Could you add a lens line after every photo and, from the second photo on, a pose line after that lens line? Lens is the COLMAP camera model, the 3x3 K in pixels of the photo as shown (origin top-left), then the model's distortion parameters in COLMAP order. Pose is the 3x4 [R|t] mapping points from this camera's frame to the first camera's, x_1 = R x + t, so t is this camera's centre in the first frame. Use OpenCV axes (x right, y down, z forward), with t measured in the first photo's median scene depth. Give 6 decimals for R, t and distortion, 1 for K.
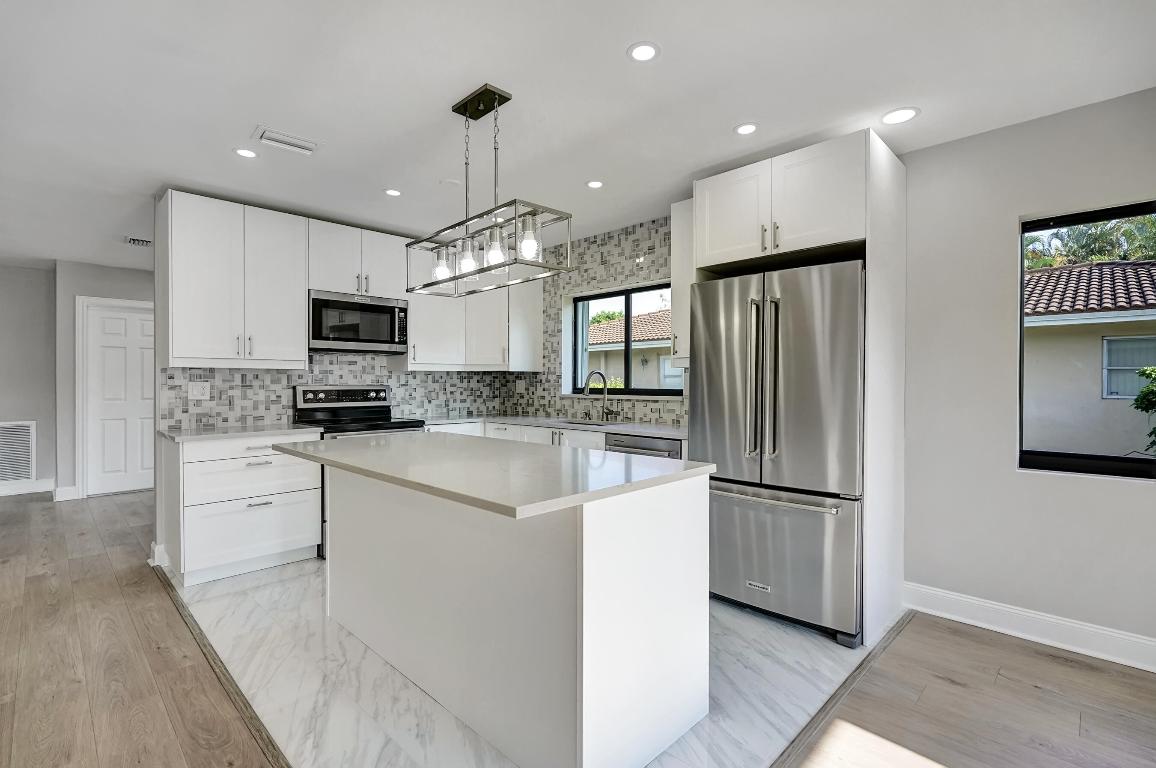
lens RADIAL K [[522.9, 0, 584.3], [0, 522.9, 382.5], [0, 0, 1]] dist [-0.002965, 0.000944]
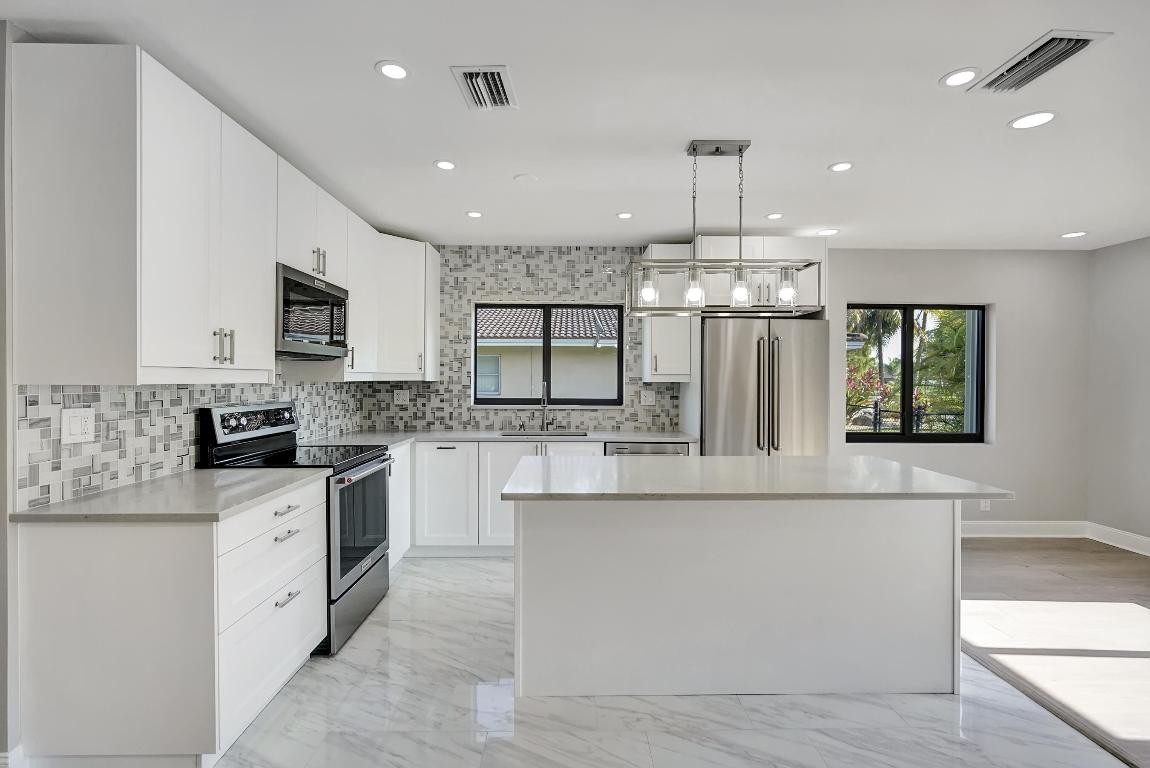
lens RADIAL K [[520.2, 0, 554.2], [0, 520.2, 377.6], [0, 0, 1]] dist [-0.002965, 0.000944]
pose [[0.717067, 0.004449, 0.696990, -0.663084], [-0.003702, 0.999990, -0.002574, -0.029003], [-0.696995, -0.000735, 0.717076, 0.253652]]
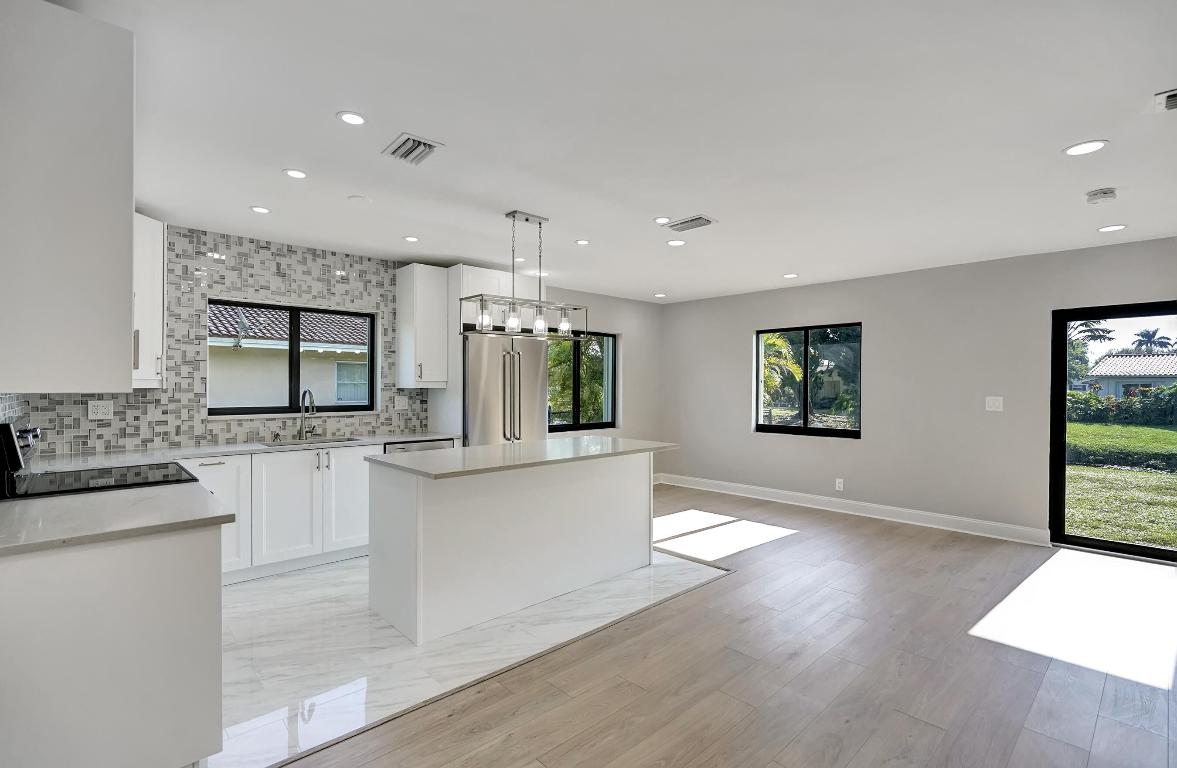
lens RADIAL K [[581.1, 0, 586.4], [0, 581.1, 380.2], [0, 0, 1]] dist [0.012376, 0.000096]
pose [[0.036019, 0.010963, 0.999291, -1.045749], [0.002131, 0.999937, -0.011047, -0.025682], [-0.999349, 0.002527, 0.035994, 0.427421]]
